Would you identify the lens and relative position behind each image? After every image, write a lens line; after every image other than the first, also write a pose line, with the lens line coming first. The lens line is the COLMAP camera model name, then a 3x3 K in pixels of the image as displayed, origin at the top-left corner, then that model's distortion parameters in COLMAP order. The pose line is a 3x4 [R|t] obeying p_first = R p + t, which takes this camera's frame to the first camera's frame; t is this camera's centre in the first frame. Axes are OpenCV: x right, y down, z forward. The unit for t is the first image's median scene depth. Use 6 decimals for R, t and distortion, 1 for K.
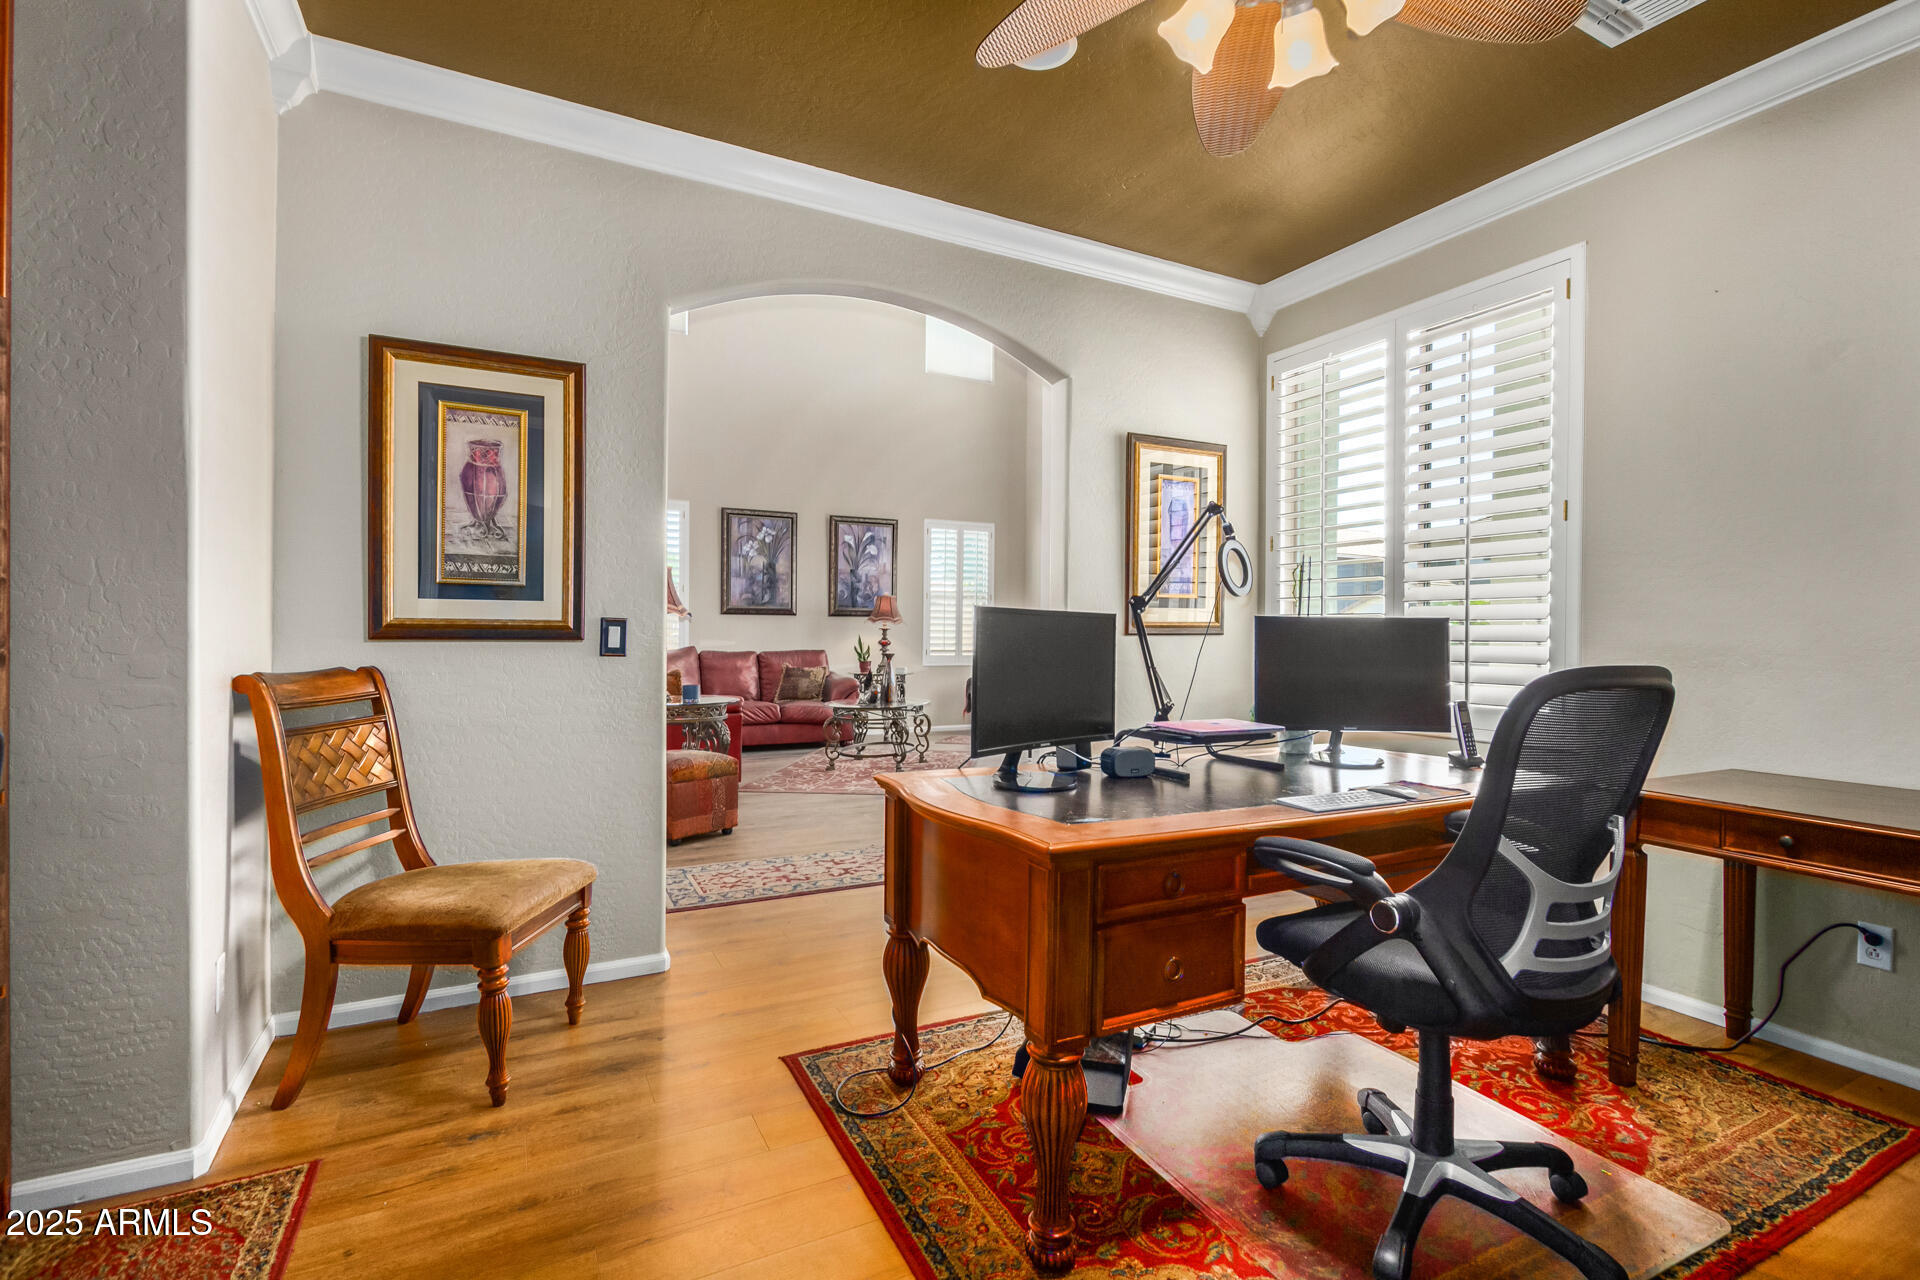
lens RADIAL K [[888.5, 0, 945.1], [0, 888.5, 643.8], [0, 0, 1]] dist [0.008215, -0.002012]
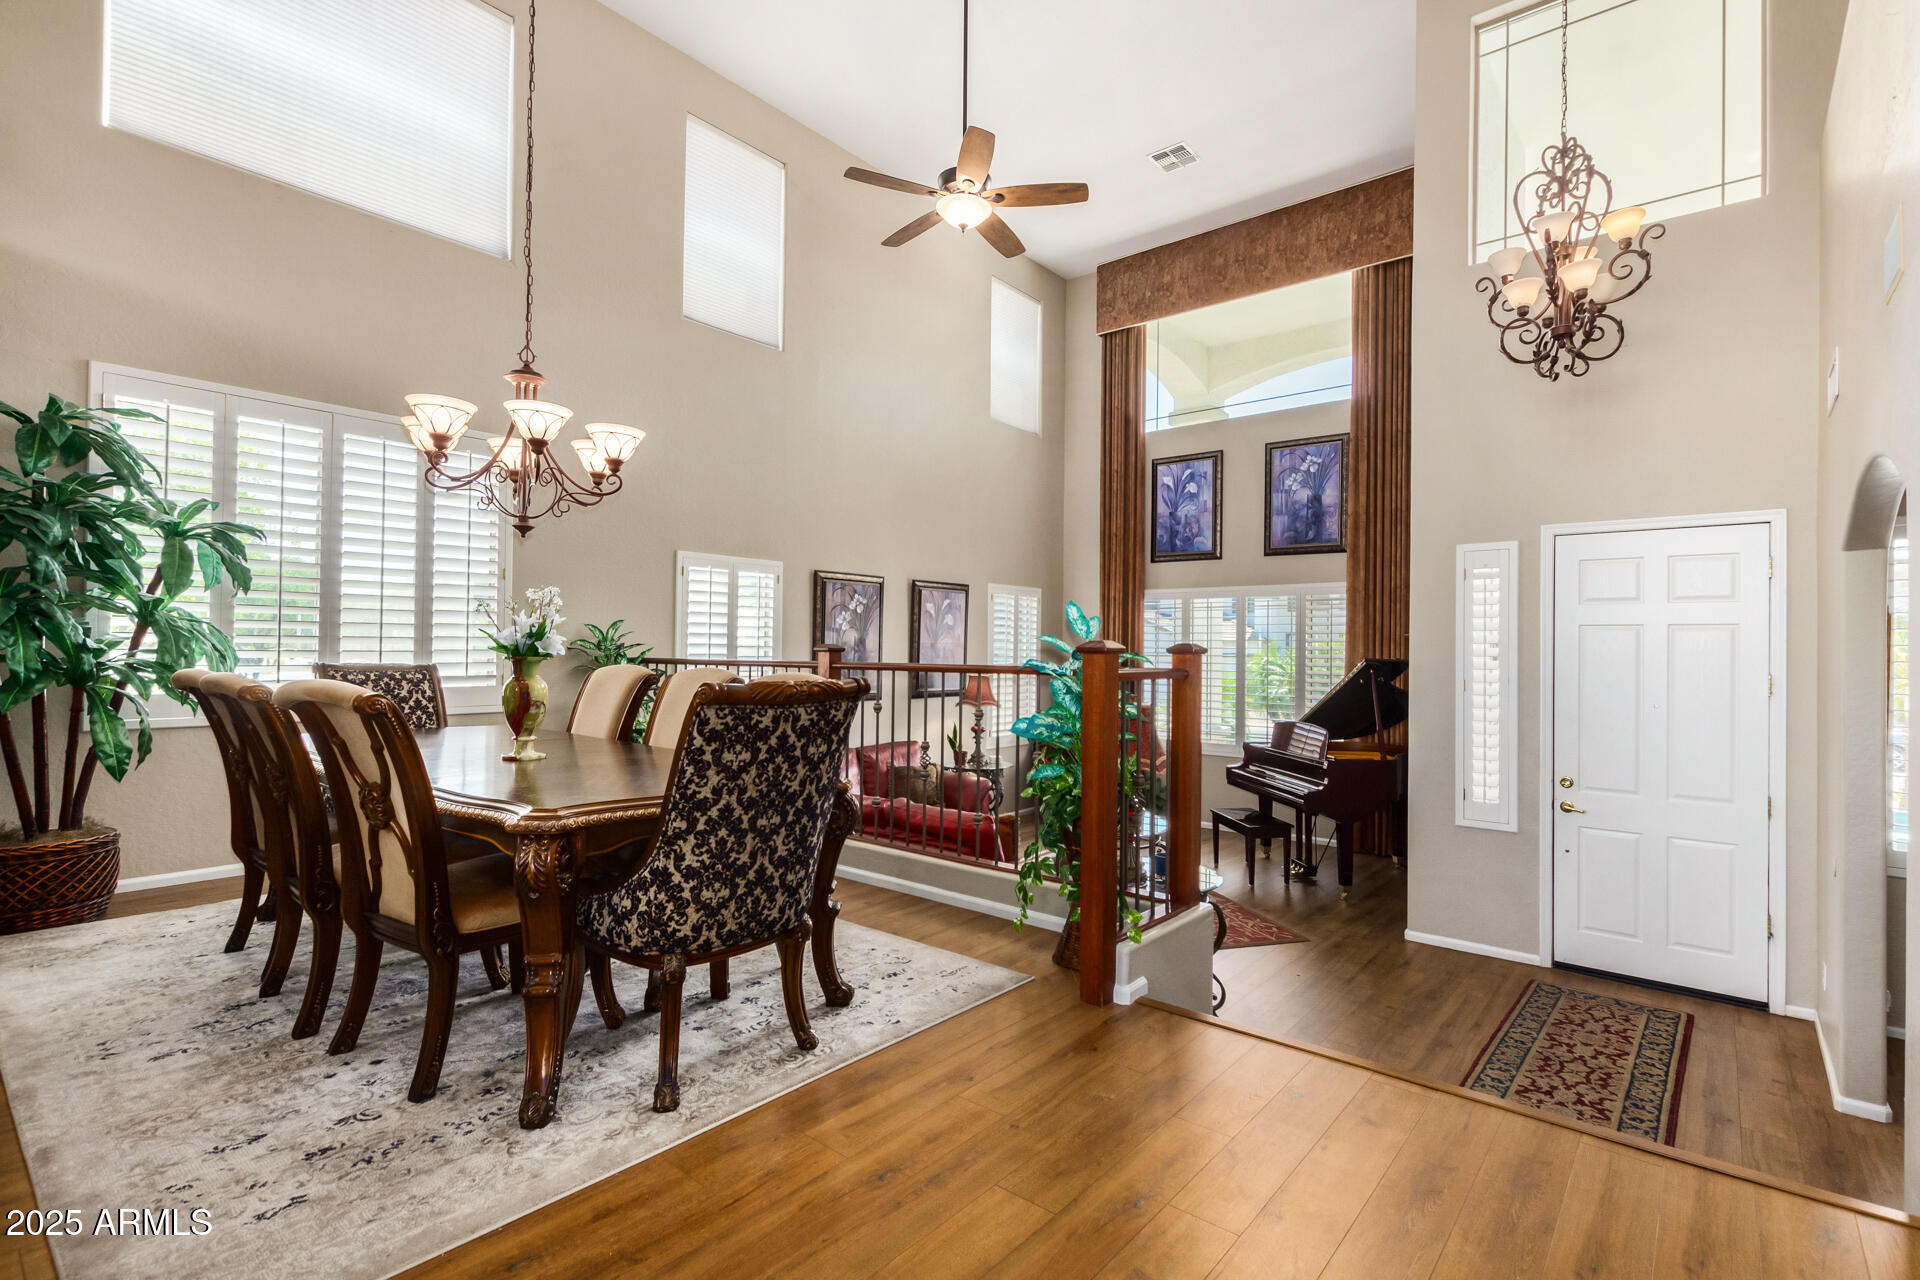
lens RADIAL K [[888.5, 0, 957.6], [0, 888.5, 643.3], [0, 0, 1]] dist [0.008215, -0.002012]
pose [[0.922632, 0.007216, 0.385614, -0.429327], [0.000653, 0.999794, -0.020269, -0.068645], [-0.385680, 0.018953, 0.922438, 0.202737]]
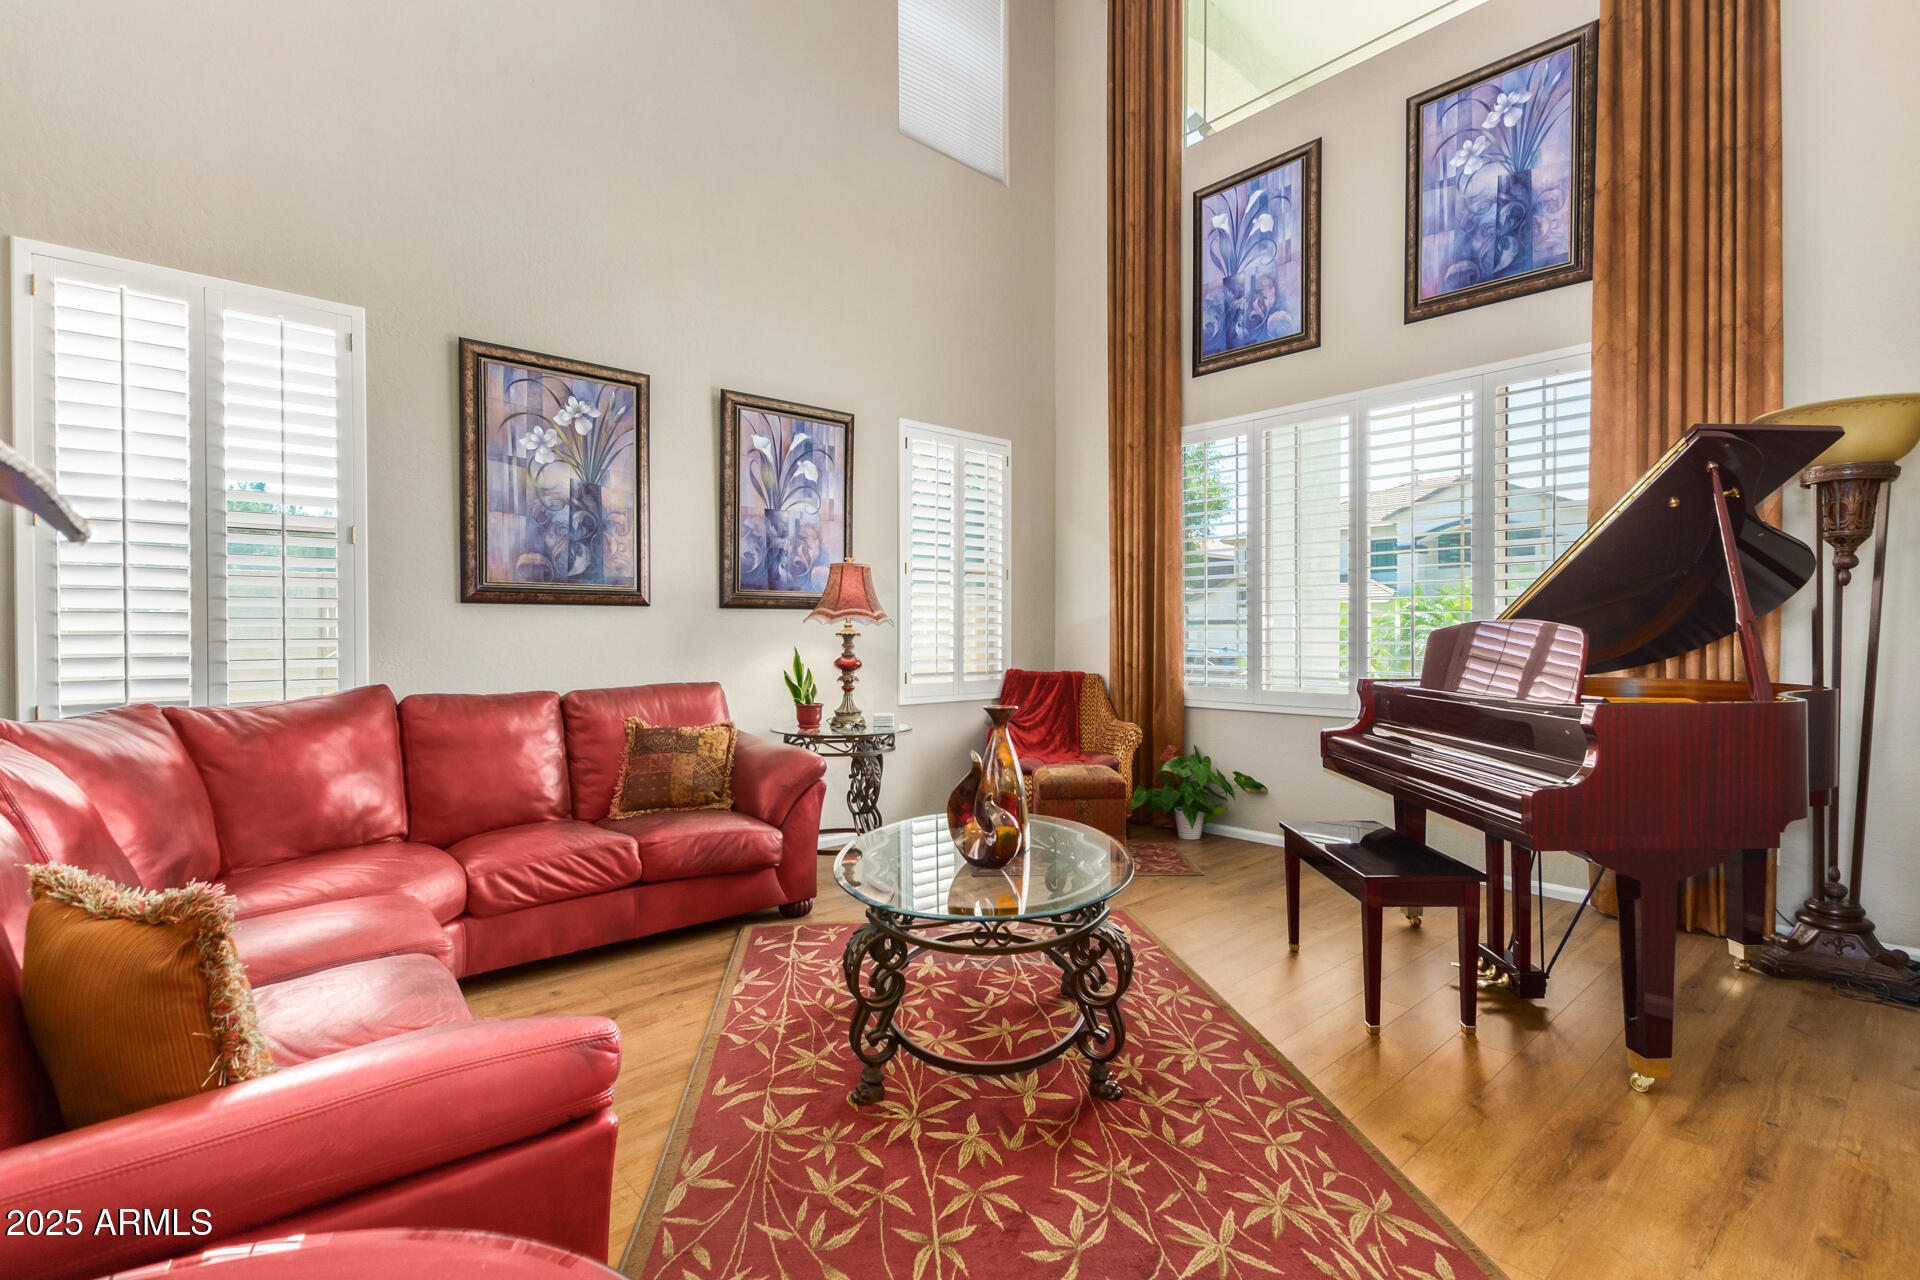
lens RADIAL K [[888.5, 0, 961.4], [0, 888.5, 641.3], [0, 0, 1]] dist [0.008215, -0.002012]
pose [[0.963858, -0.011954, 0.266147, -0.137157], [0.011708, 0.999928, 0.002509, -0.013574], [-0.266158, 0.000697, 0.963929, 0.533902]]
